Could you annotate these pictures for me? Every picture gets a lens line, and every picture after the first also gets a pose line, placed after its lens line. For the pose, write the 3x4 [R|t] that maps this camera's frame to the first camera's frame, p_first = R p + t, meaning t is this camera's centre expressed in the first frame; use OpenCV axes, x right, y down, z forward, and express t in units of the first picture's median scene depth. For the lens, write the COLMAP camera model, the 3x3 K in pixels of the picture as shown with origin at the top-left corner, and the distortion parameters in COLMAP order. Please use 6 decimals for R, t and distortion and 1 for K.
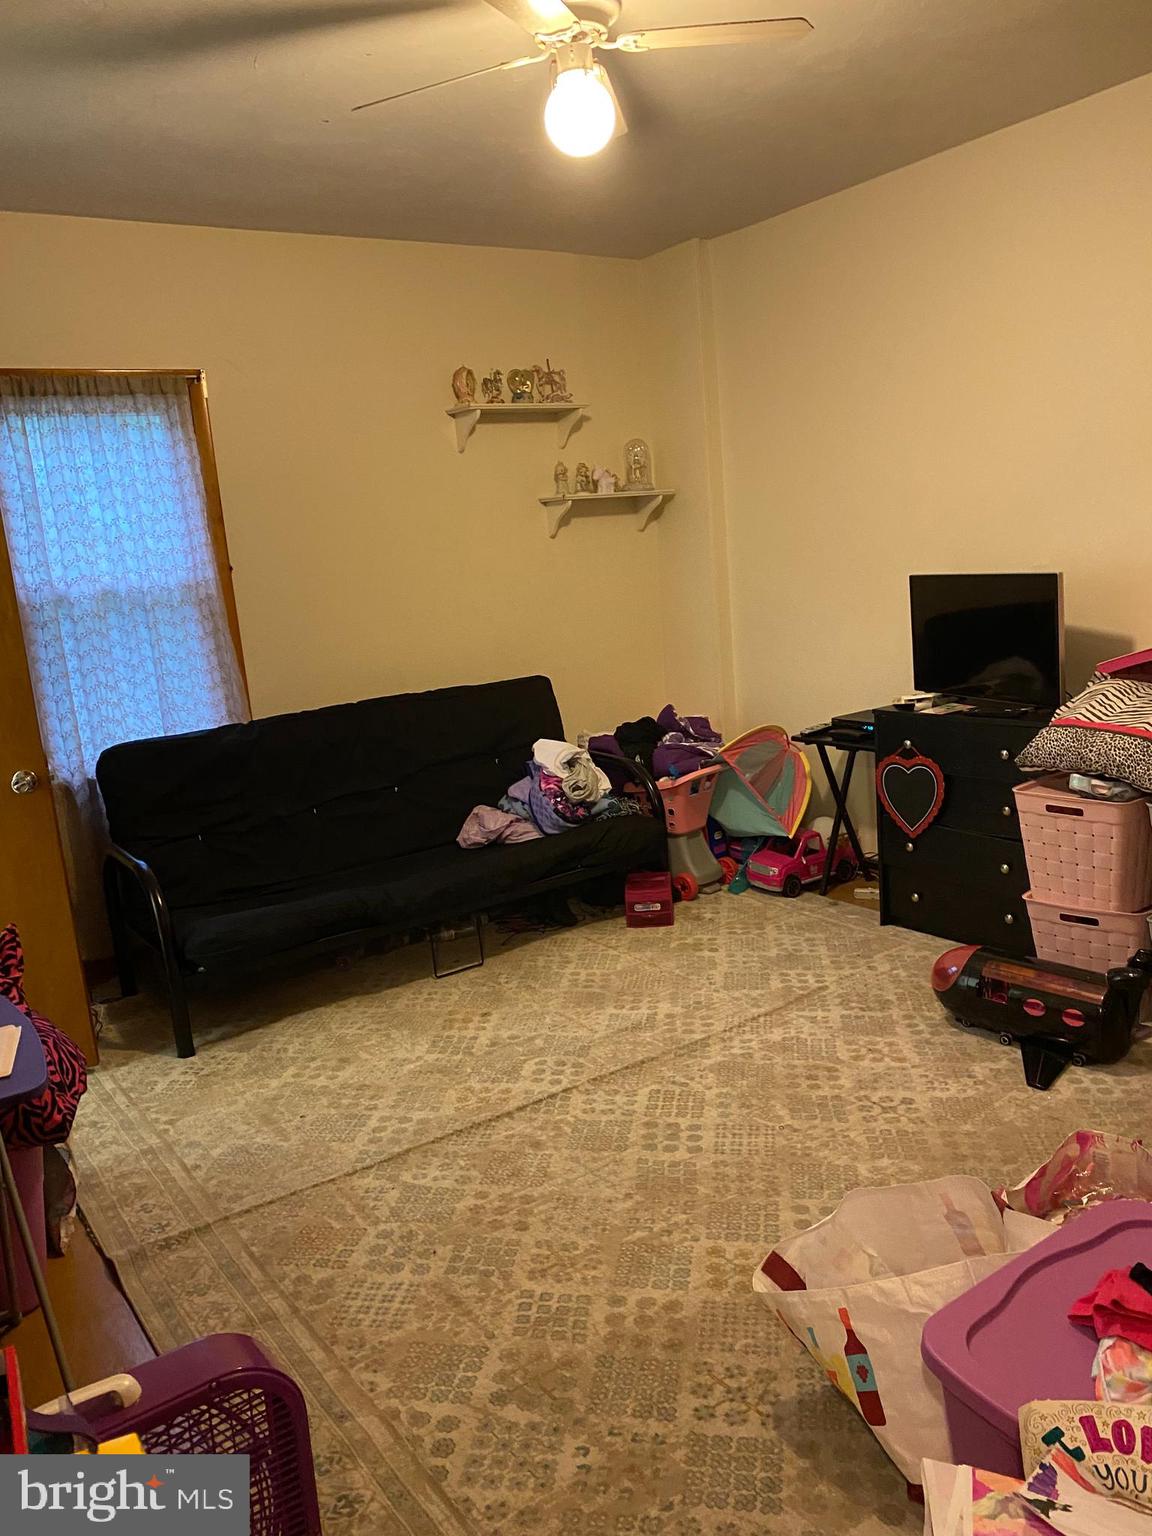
lens RADIAL K [[1176.0, 0, 564.0], [0, 1176.0, 768.9], [0, 0, 1]] dist [0.062836, -0.064610]
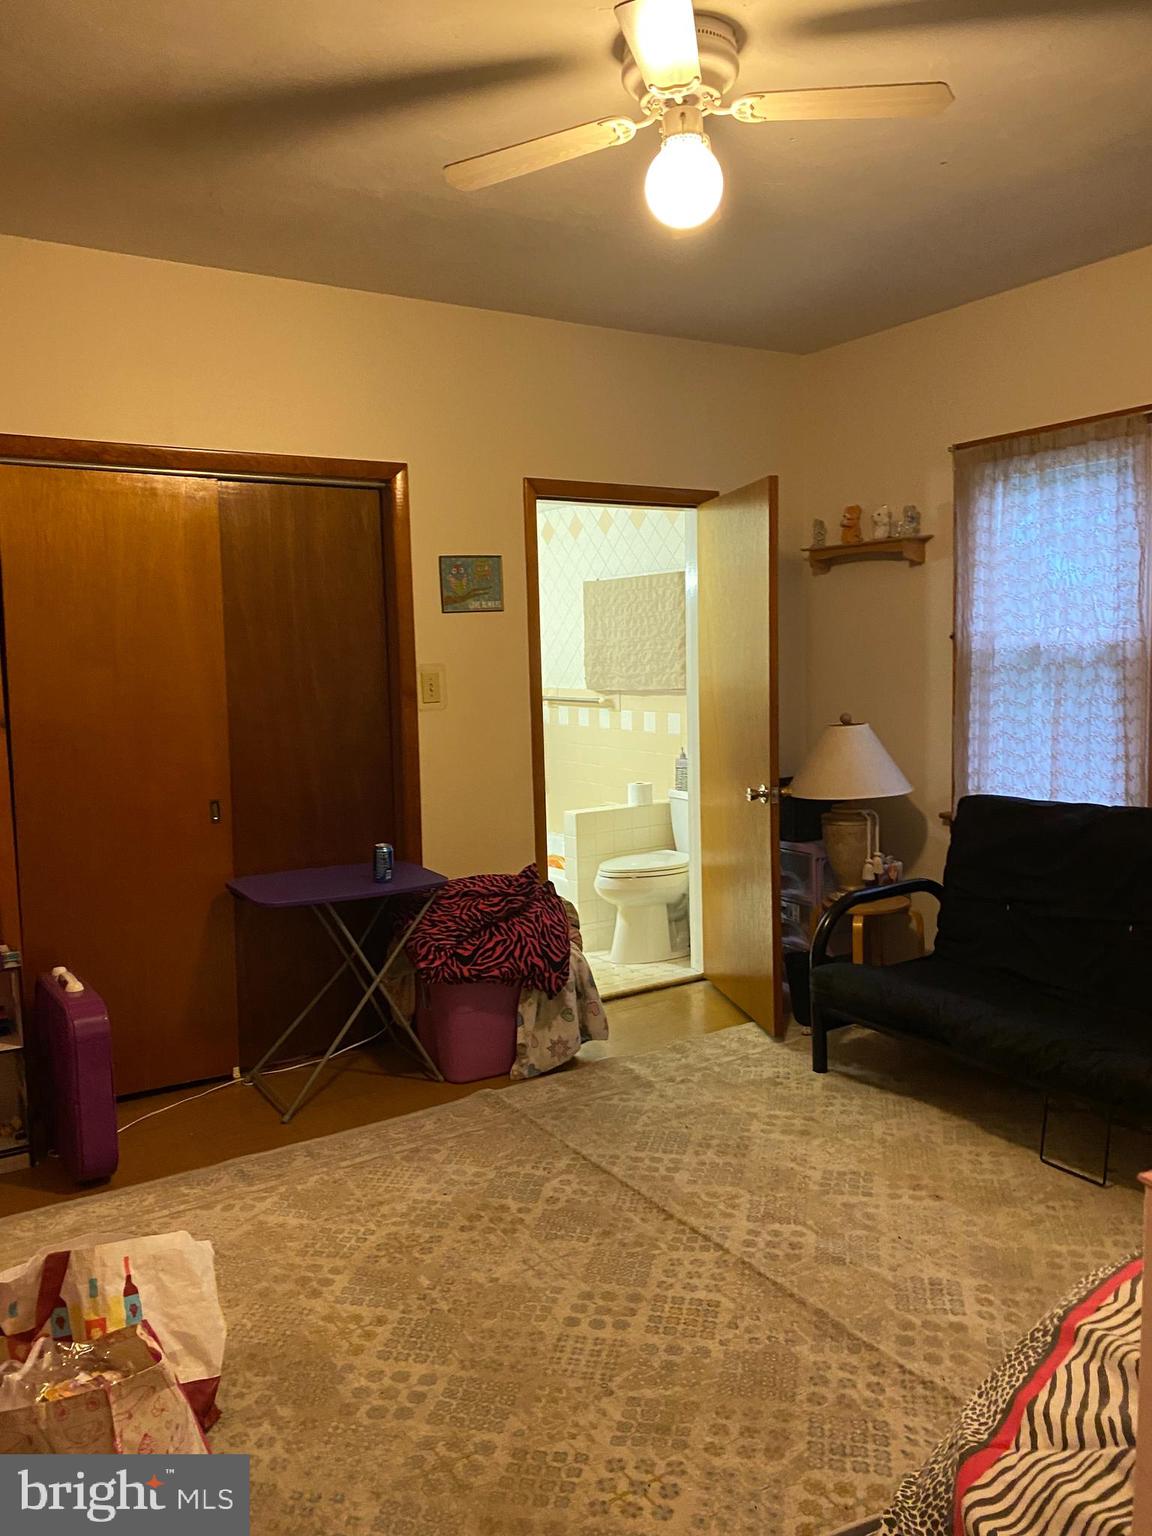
lens RADIAL K [[1176.0, 0, 564.6], [0, 1176.0, 767.4], [0, 0, 1]] dist [0.062836, -0.064610]
pose [[-0.029850, 0.189810, -0.981367, 0.779790], [-0.151778, 0.969559, 0.192143, -0.226755], [0.987964, 0.154685, -0.000133, 0.776567]]
